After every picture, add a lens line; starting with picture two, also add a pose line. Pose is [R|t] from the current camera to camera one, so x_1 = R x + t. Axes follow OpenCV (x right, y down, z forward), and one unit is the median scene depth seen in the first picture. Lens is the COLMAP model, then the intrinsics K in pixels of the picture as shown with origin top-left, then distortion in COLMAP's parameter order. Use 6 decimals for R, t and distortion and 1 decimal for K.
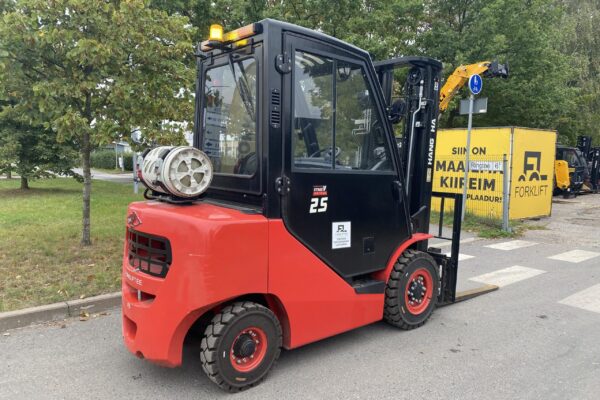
lens RADIAL K [[451.9, 0, 300.0], [0, 451.9, 200.0], [0, 0, 1]] dist [0.001615, 0.000031]
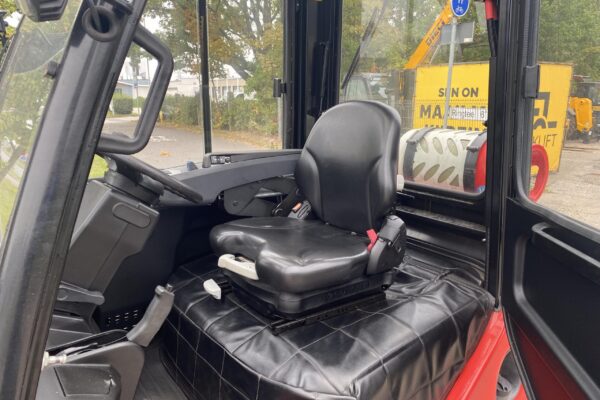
lens RADIAL K [[451.9, 0, 300.0], [0, 451.9, 200.0], [0, 0, 1]] dist [0.001615, 0.000031]
pose [[0.998965, -0.007511, -0.044854, 0.115841], [0.013445, 0.990956, 0.133509, -0.027477], [0.043445, -0.133974, 0.990032, 0.153028]]
